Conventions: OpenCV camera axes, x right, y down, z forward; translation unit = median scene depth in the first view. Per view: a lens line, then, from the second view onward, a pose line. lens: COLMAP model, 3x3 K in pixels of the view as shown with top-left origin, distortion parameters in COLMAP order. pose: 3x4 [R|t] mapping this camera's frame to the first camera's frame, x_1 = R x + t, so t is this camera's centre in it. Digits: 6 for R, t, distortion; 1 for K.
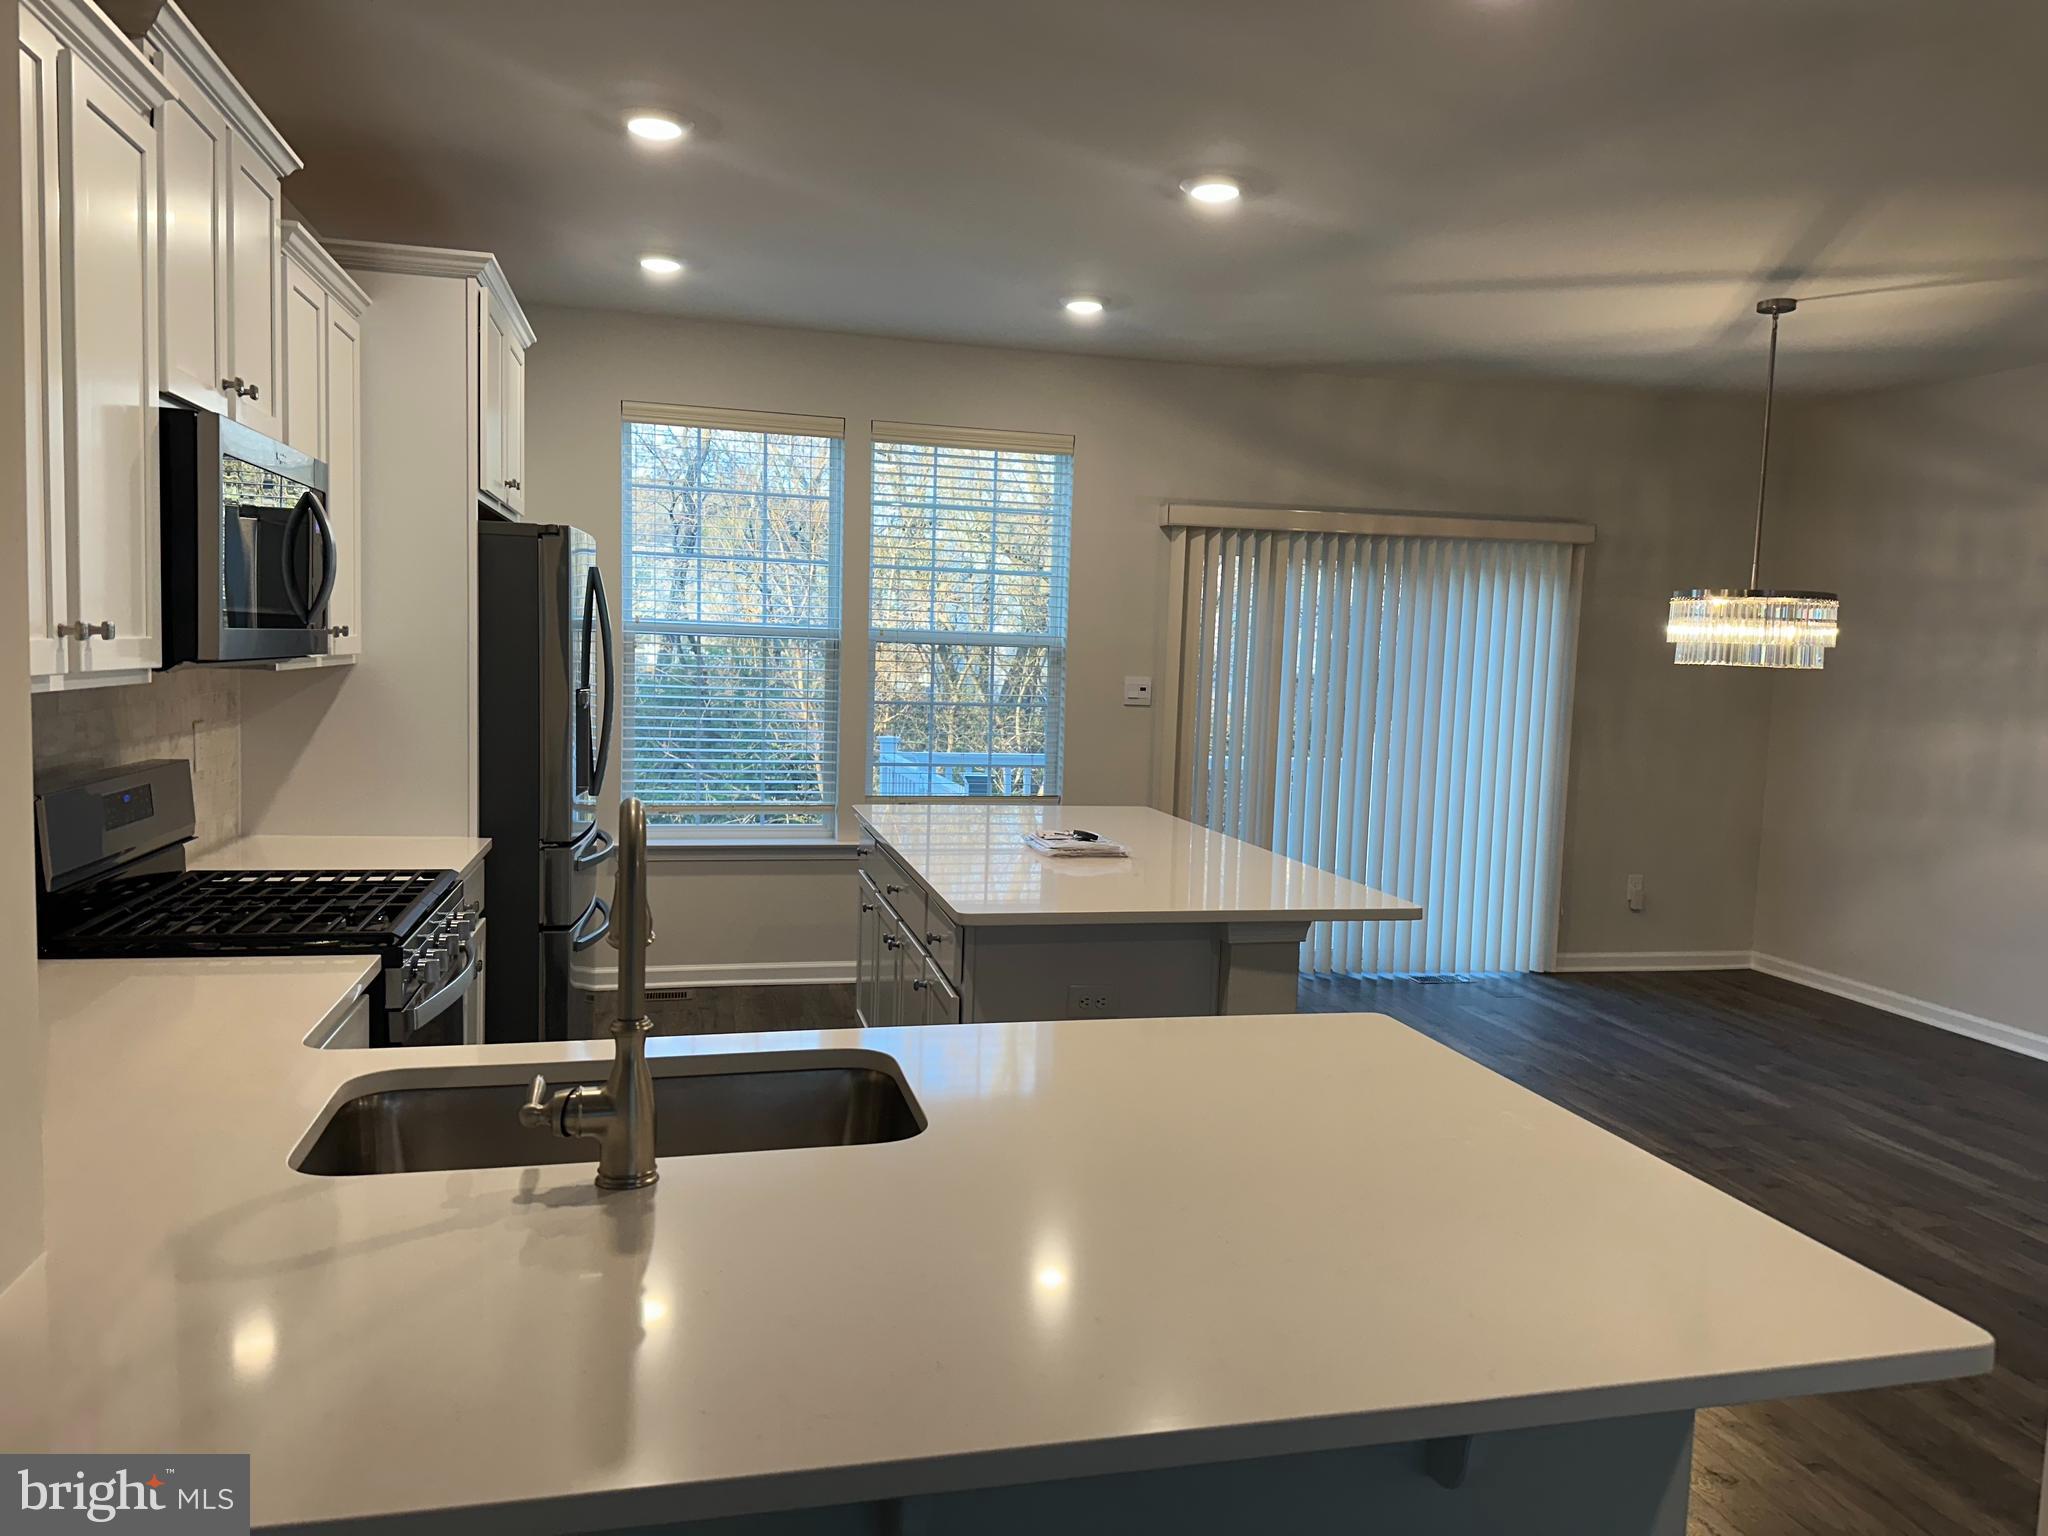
lens RADIAL K [[1444.9, 0, 1007.1], [0, 1444.9, 761.4], [0, 0, 1]] dist [0.036805, -0.043050]
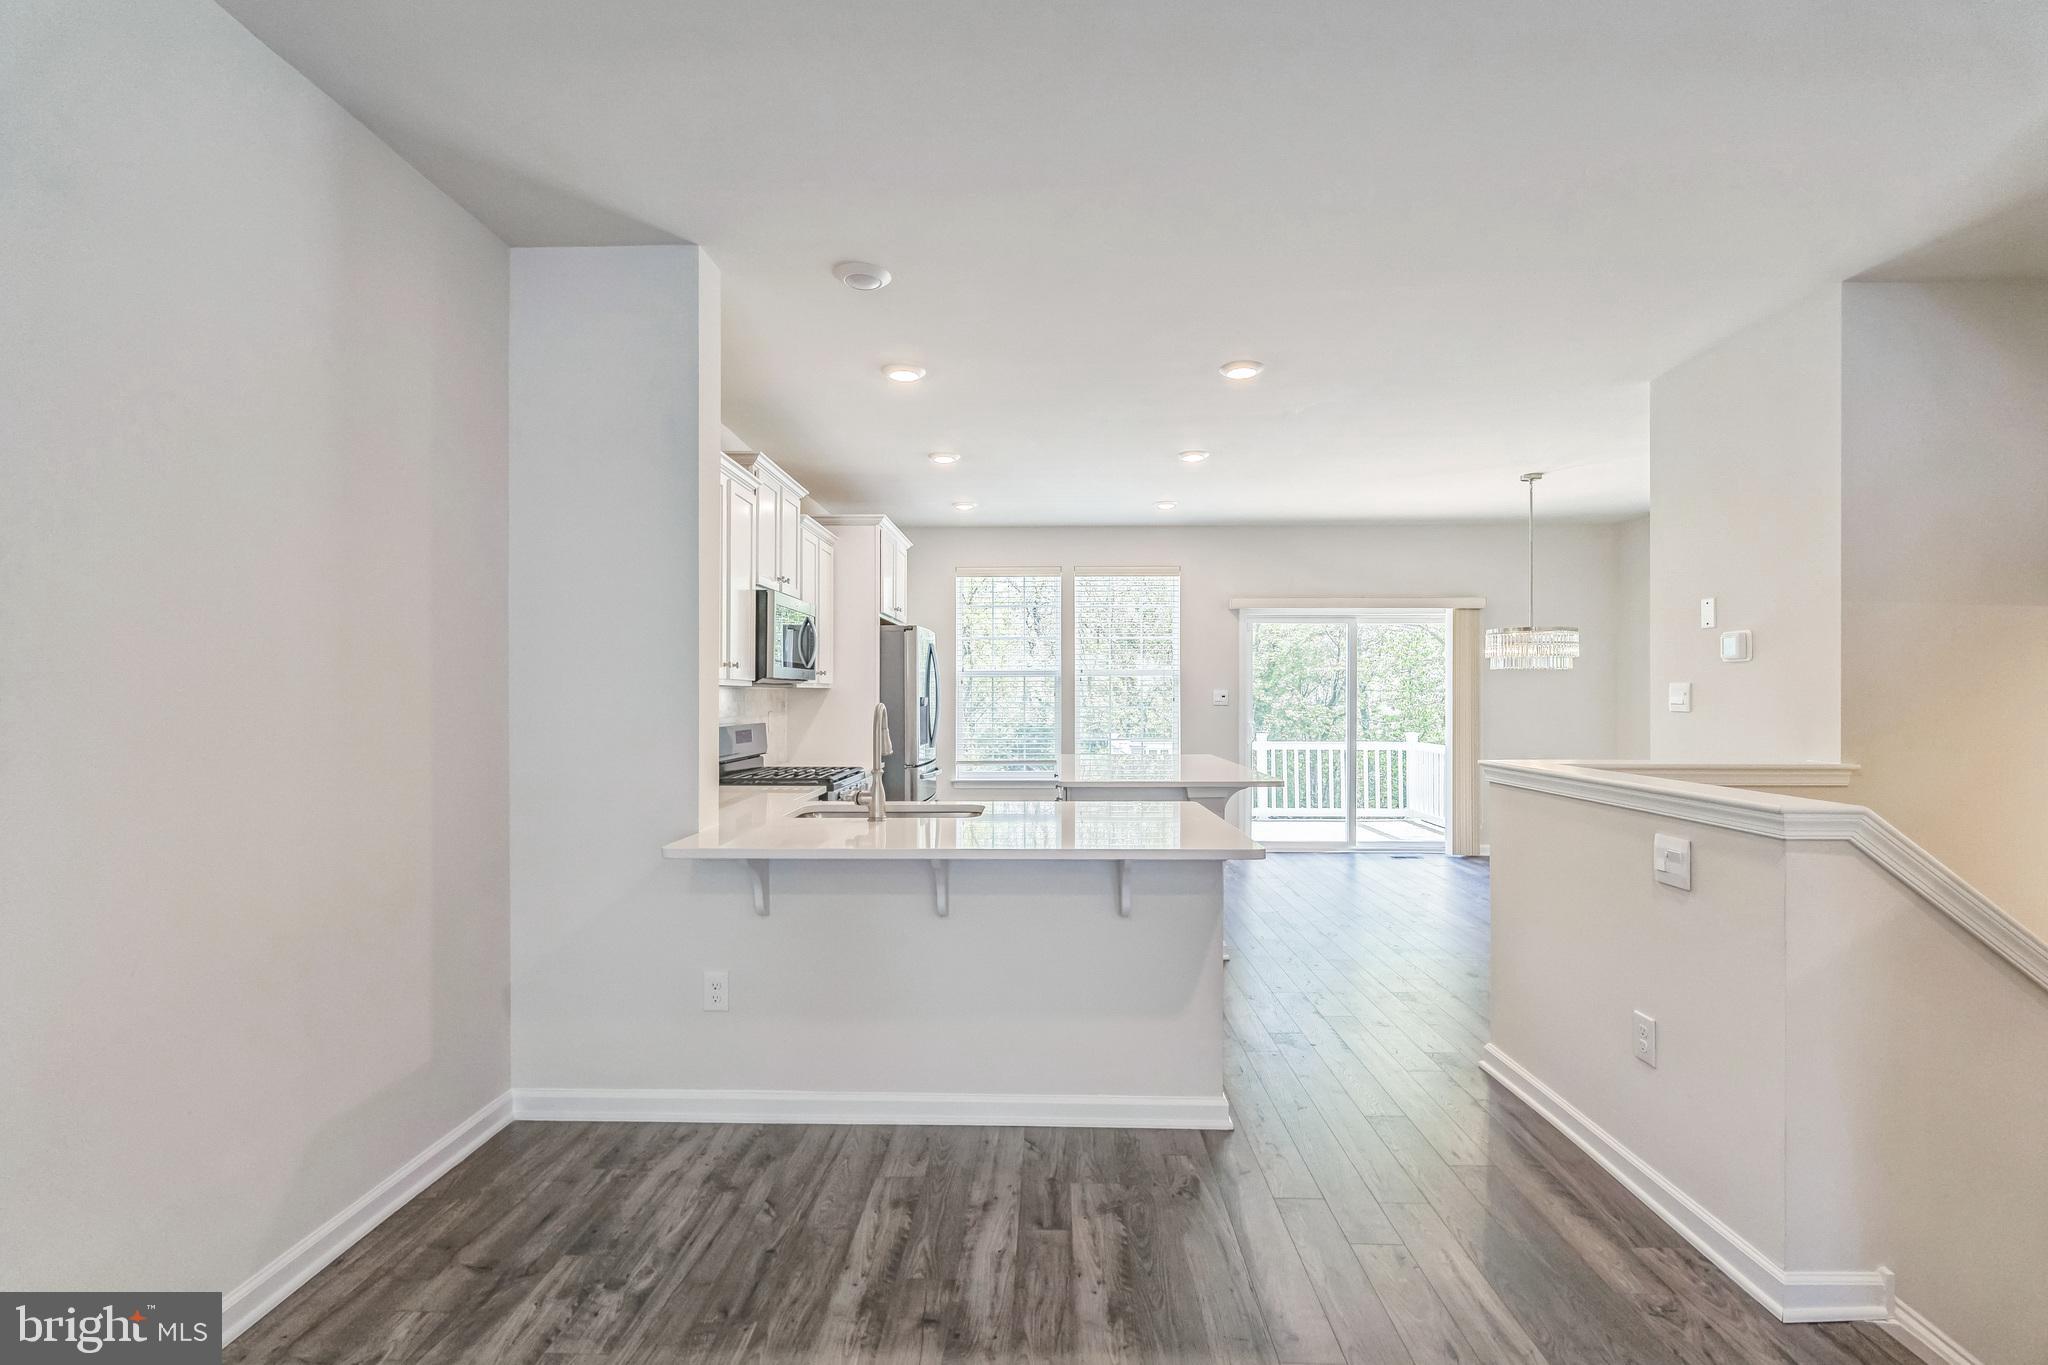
lens RADIAL K [[910.7, 0, 1016.6], [0, 910.7, 698.7], [0, 0, 1]] dist [-0.002659, 0.000493]
pose [[0.967132, -0.029945, -0.252504, 0.213413], [0.010496, 0.996896, -0.078023, 0.067449], [0.254057, 0.072809, 0.964445, -0.342989]]
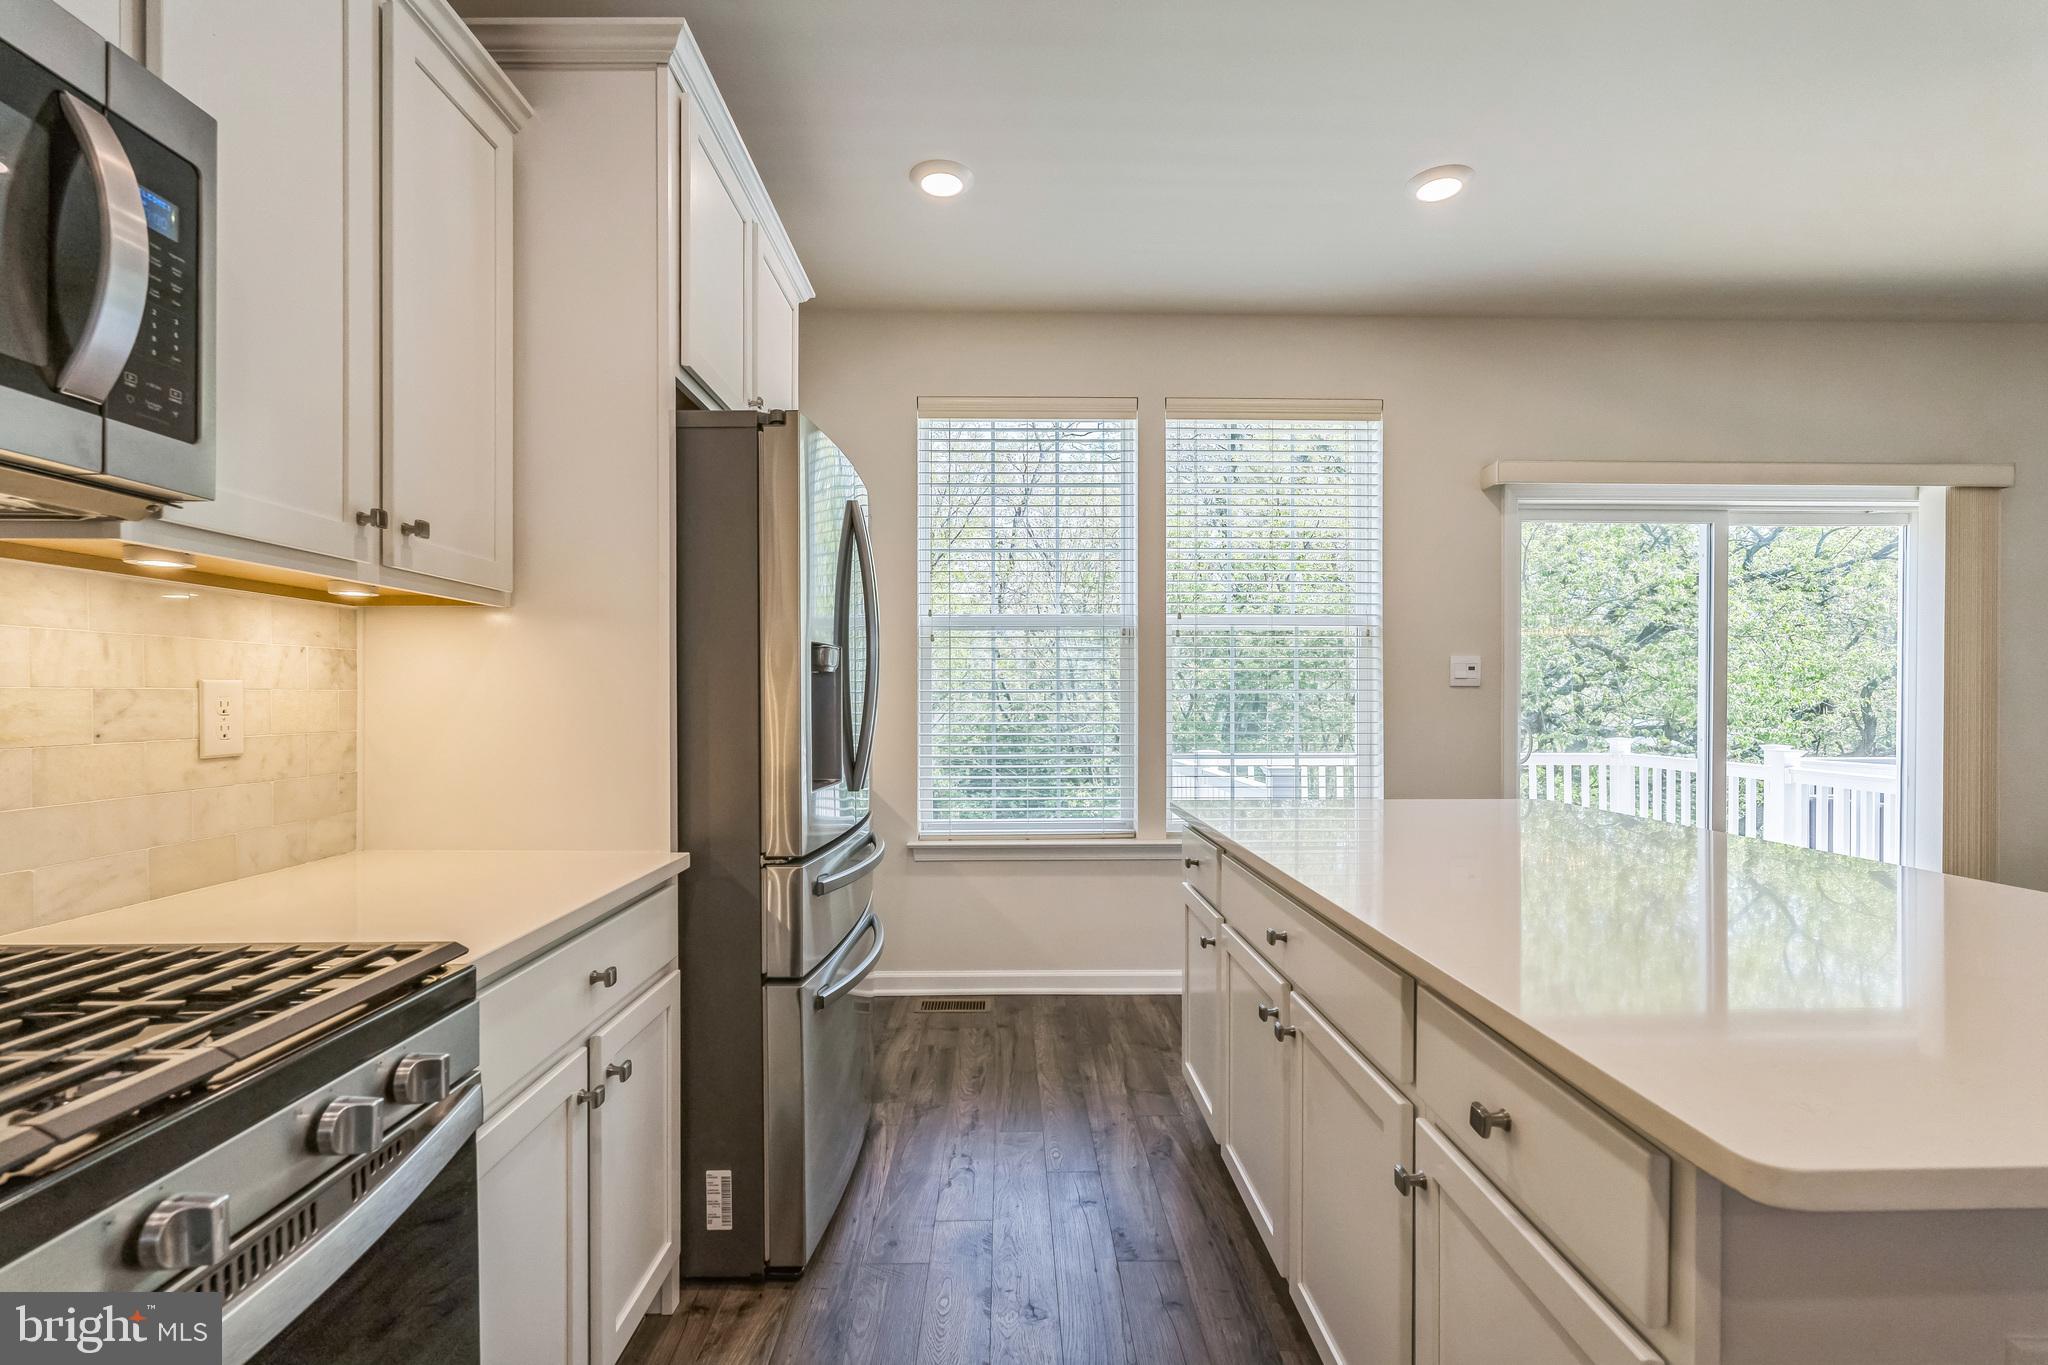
lens RADIAL K [[910.7, 0, 1016.6], [0, 910.7, 698.7], [0, 0, 1]] dist [-0.002659, 0.000493]
pose [[0.979545, -0.030309, -0.198928, -0.112078], [0.014636, 0.996704, -0.079789, 0.016117], [0.200691, 0.075245, 0.976761, 0.595266]]
